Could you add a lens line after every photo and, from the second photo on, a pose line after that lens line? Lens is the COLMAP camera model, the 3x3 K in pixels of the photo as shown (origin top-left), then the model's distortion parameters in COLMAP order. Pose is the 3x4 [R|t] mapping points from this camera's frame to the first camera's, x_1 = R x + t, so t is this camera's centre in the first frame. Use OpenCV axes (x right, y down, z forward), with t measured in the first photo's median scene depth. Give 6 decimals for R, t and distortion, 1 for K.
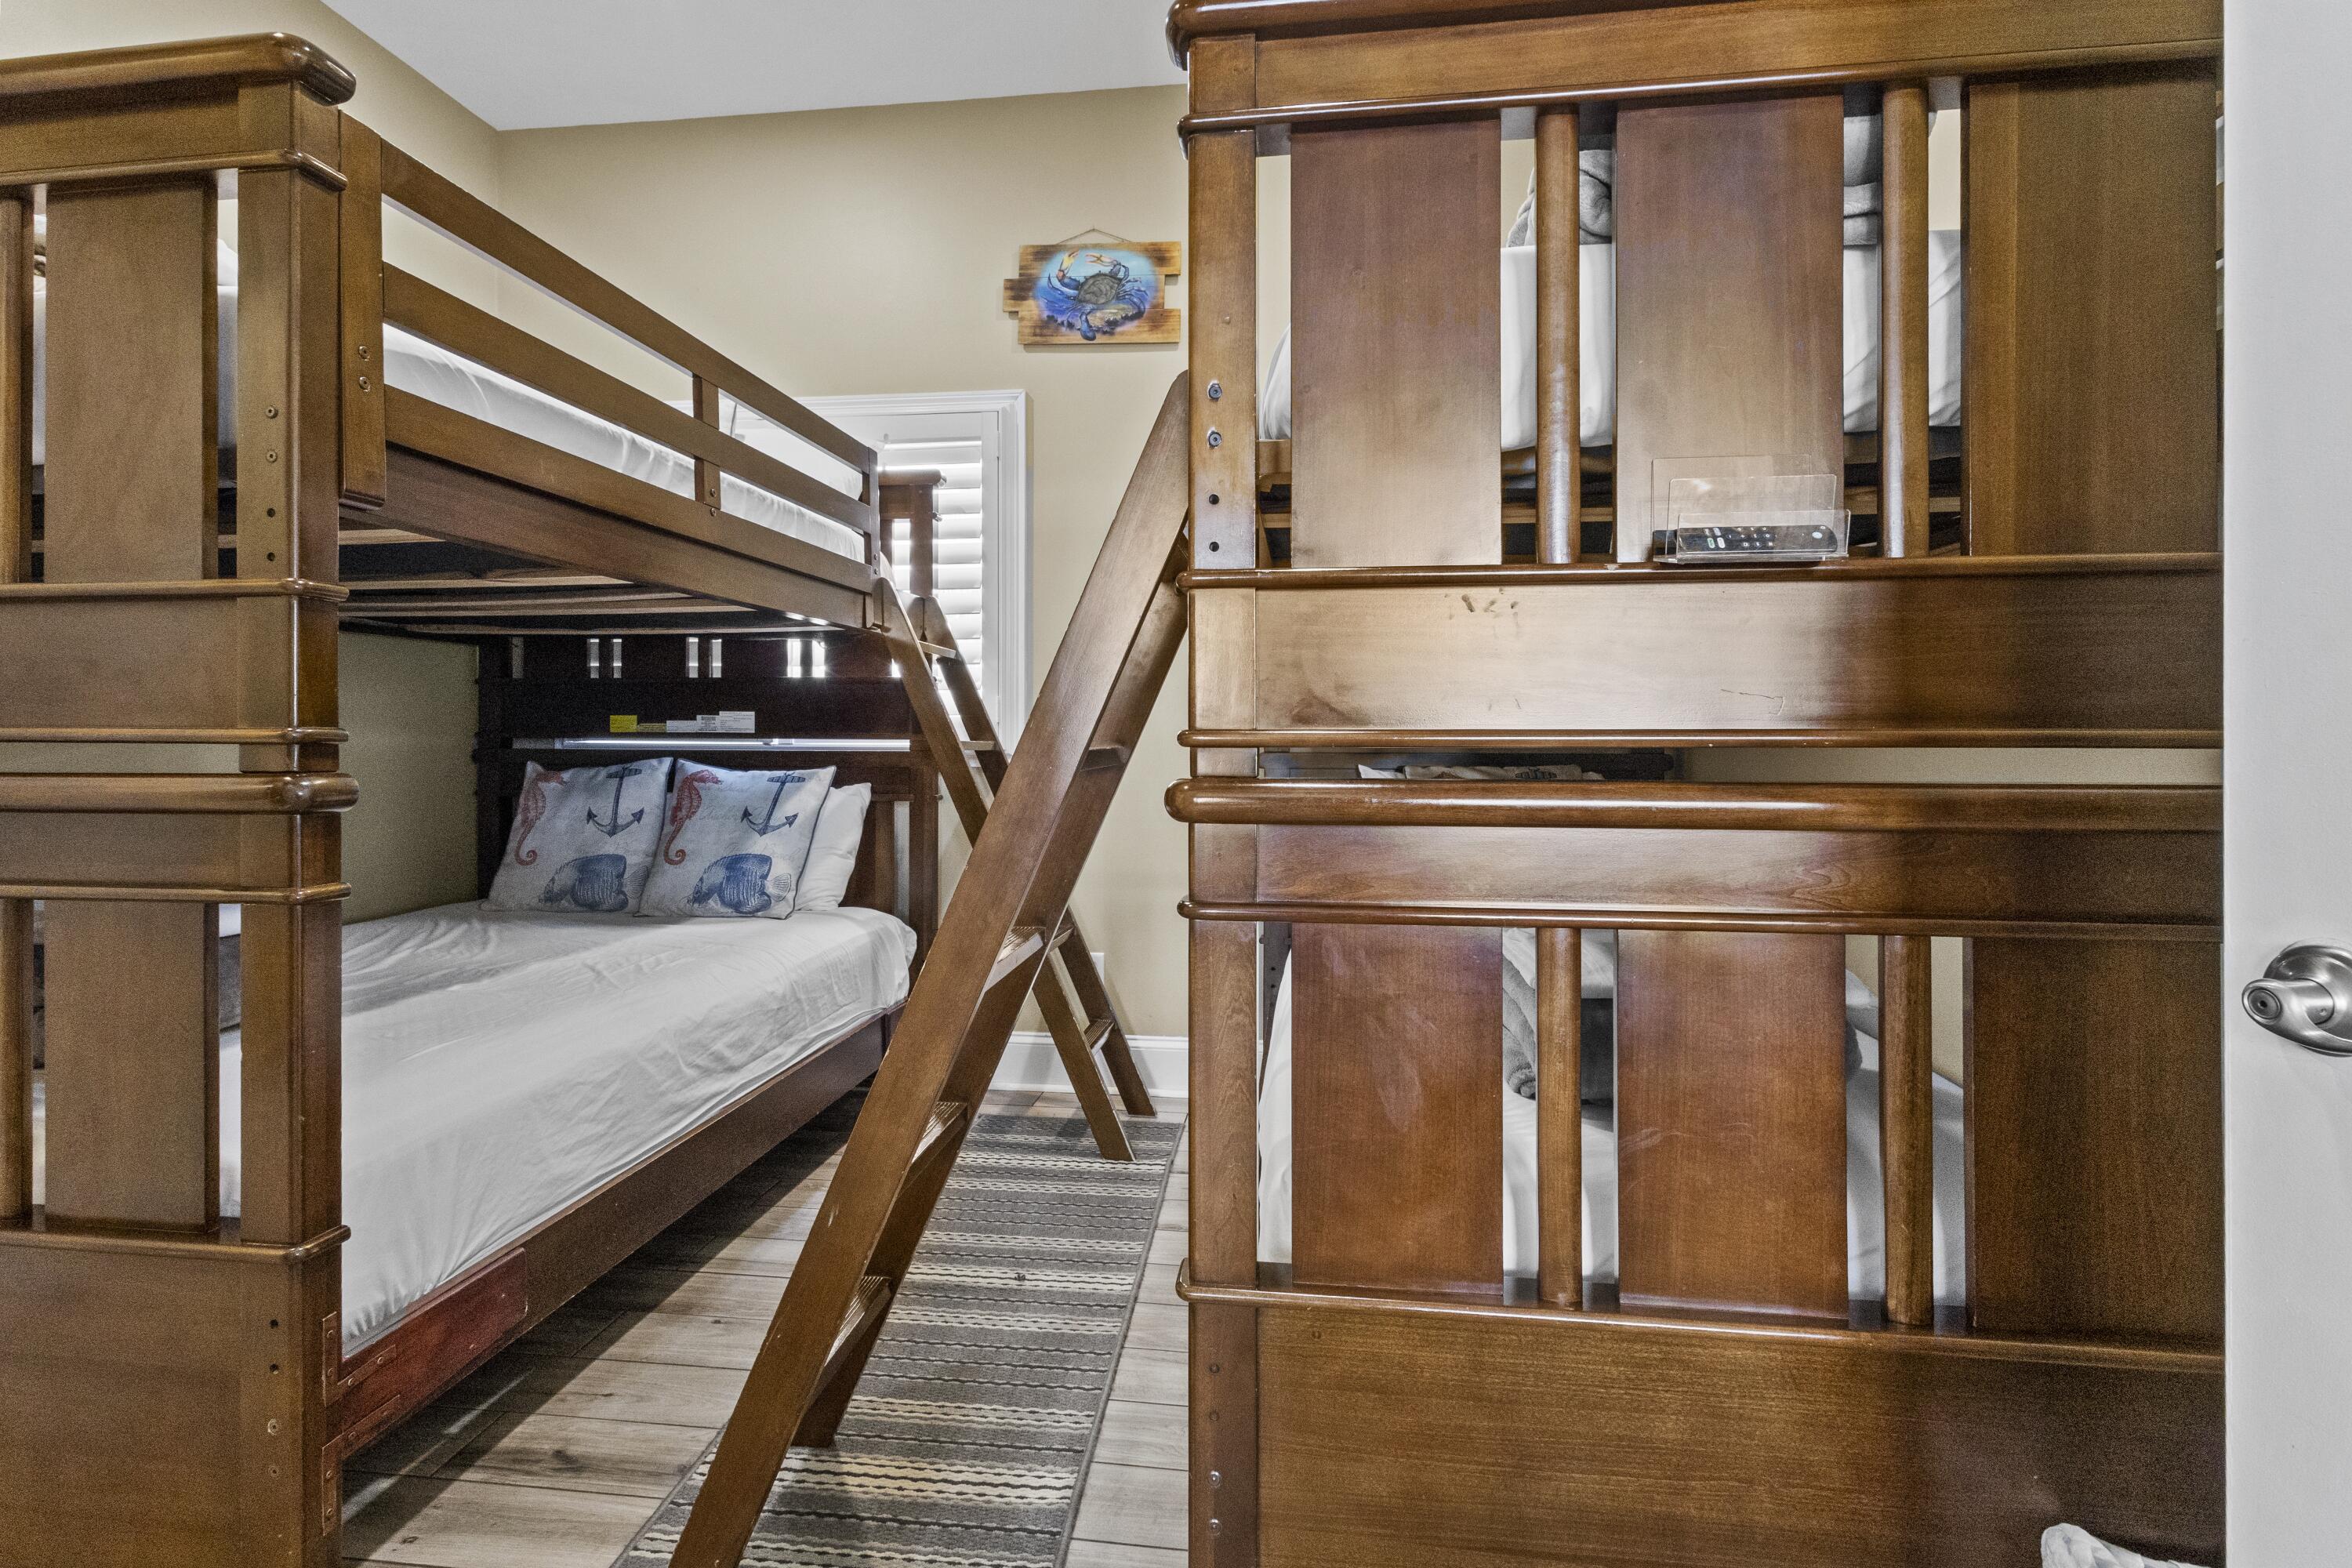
lens RADIAL K [[1111.9, 0, 1175.4], [0, 1111.9, 738.7], [0, 0, 1]] dist [0.000430, 0.000710]
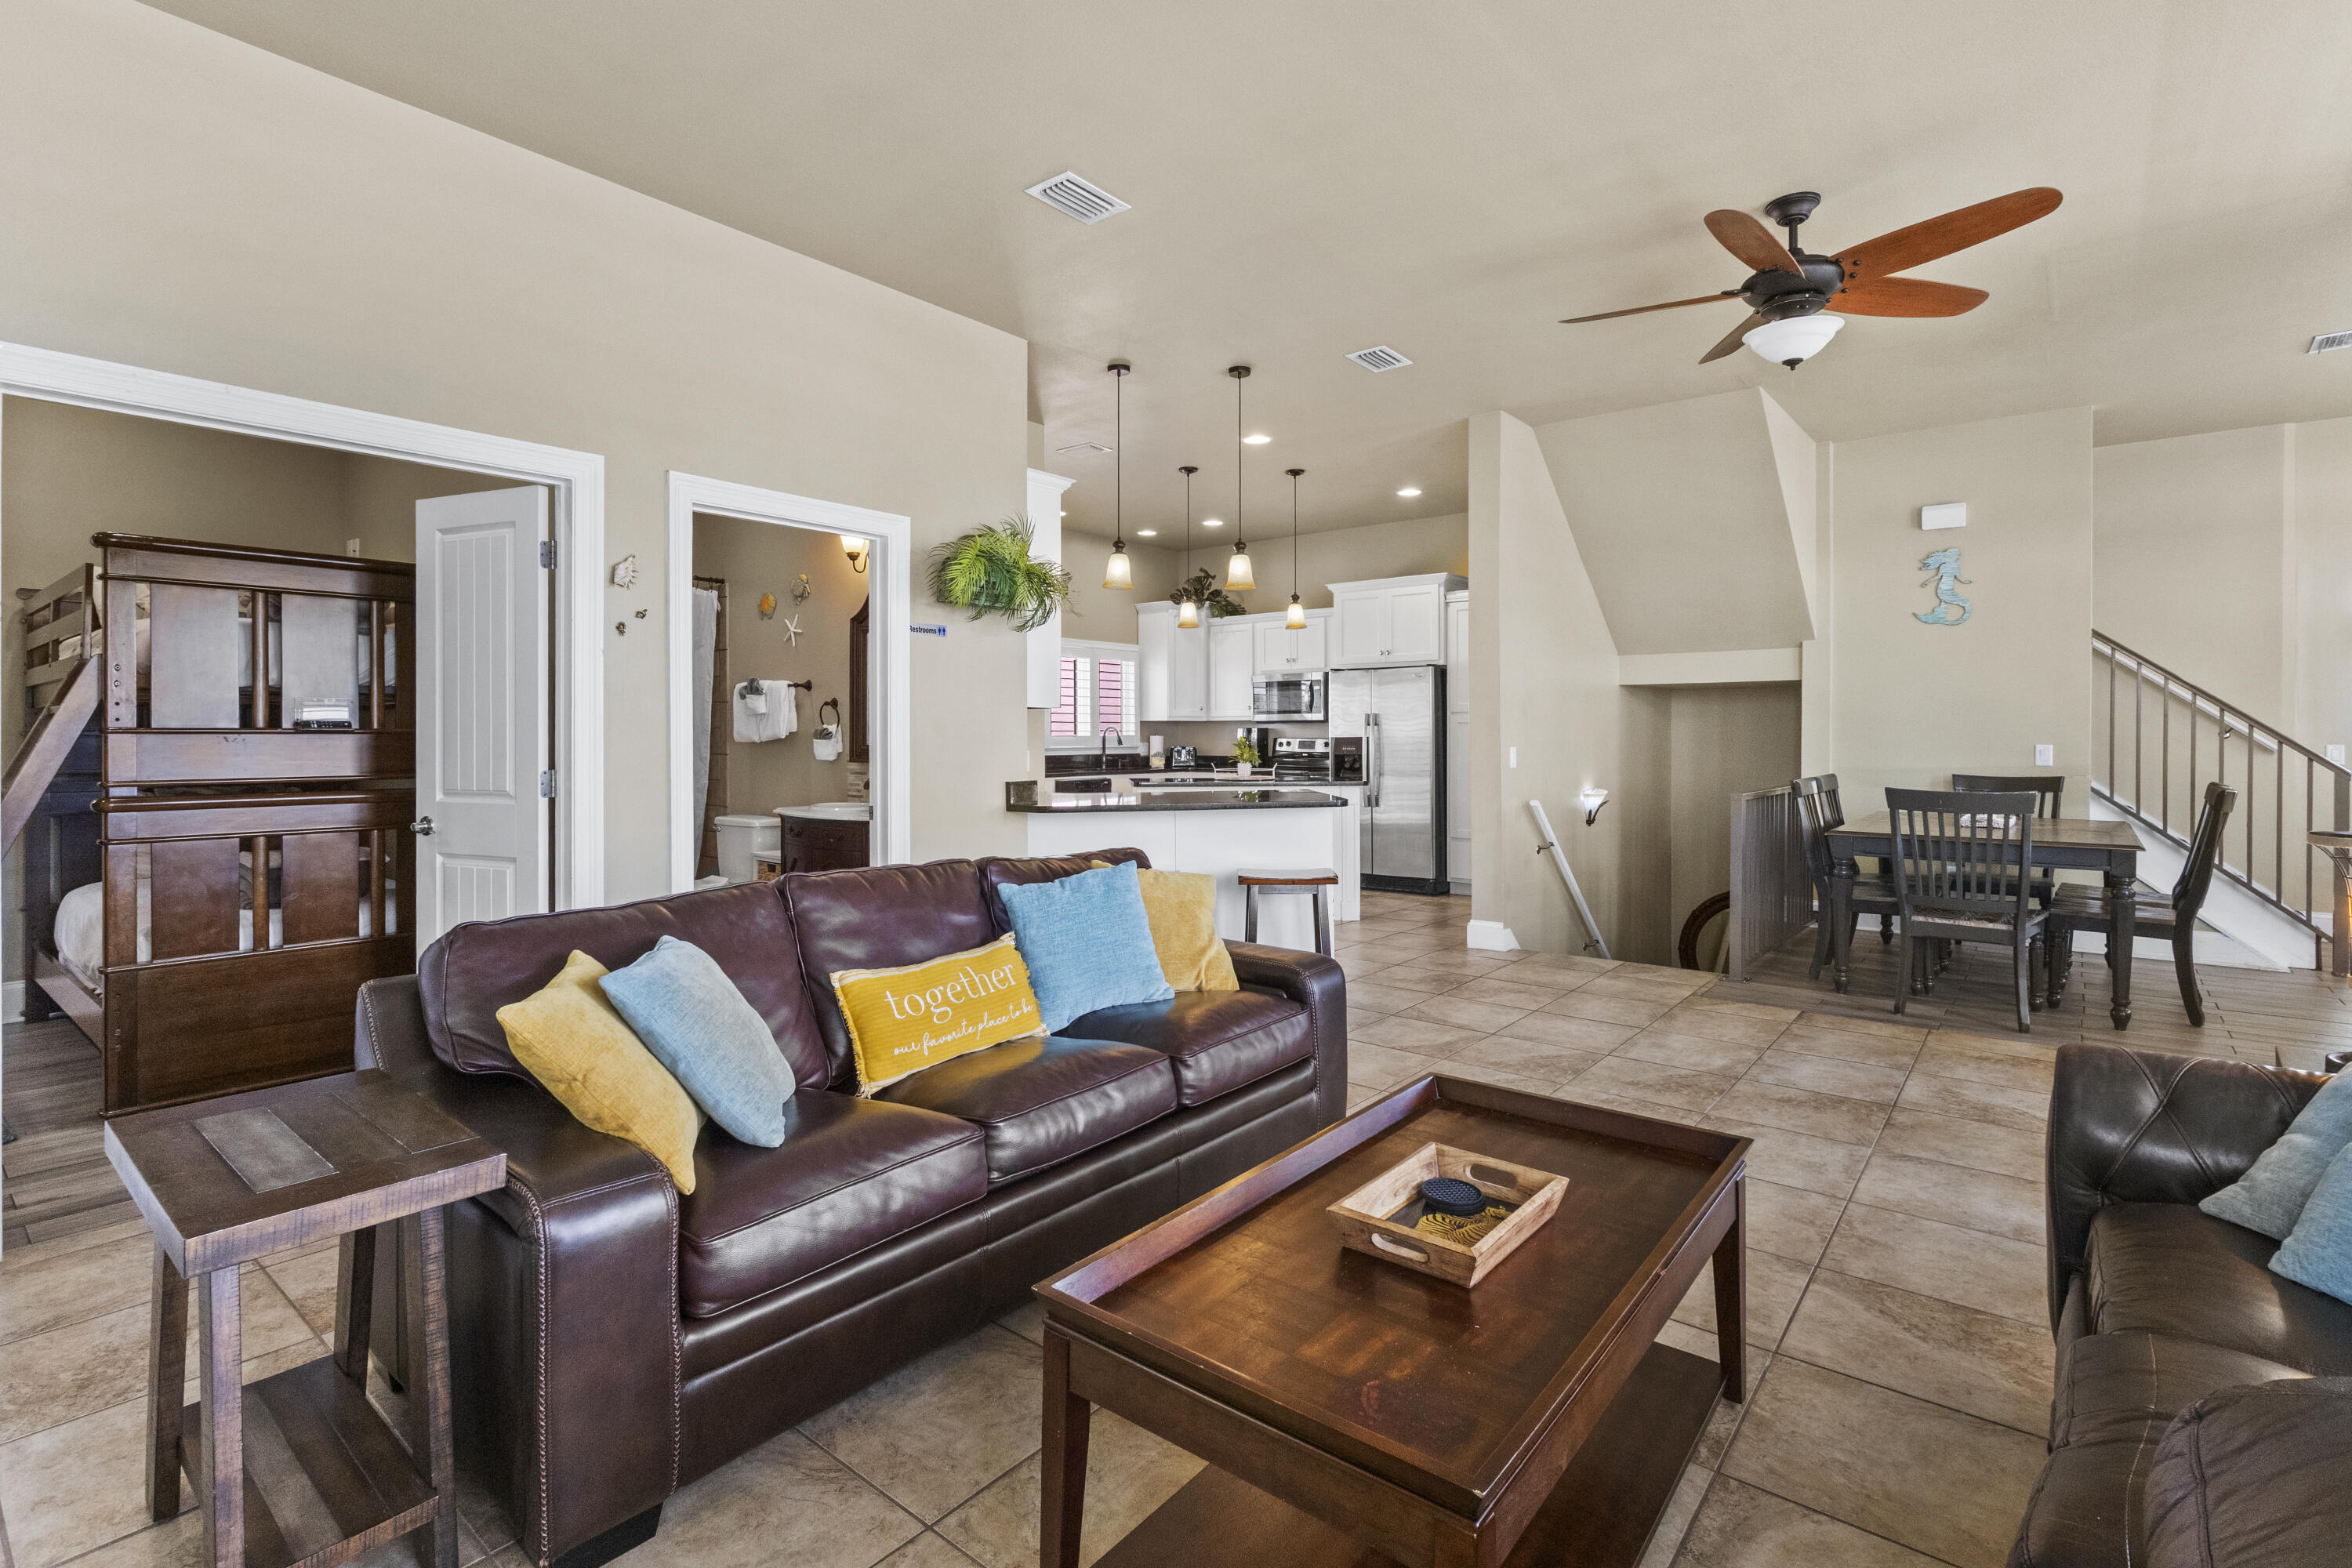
lens RADIAL K [[1104.3, 0, 1213.0], [0, 1104.3, 727.3], [0, 0, 1]] dist [0.000068, 0.000008]
pose [[0.511123, 0.005573, 0.859489, -1.037523], [0.001257, 0.999973, -0.007232, -0.129176], [-0.859507, 0.004777, 0.511102, -3.130459]]
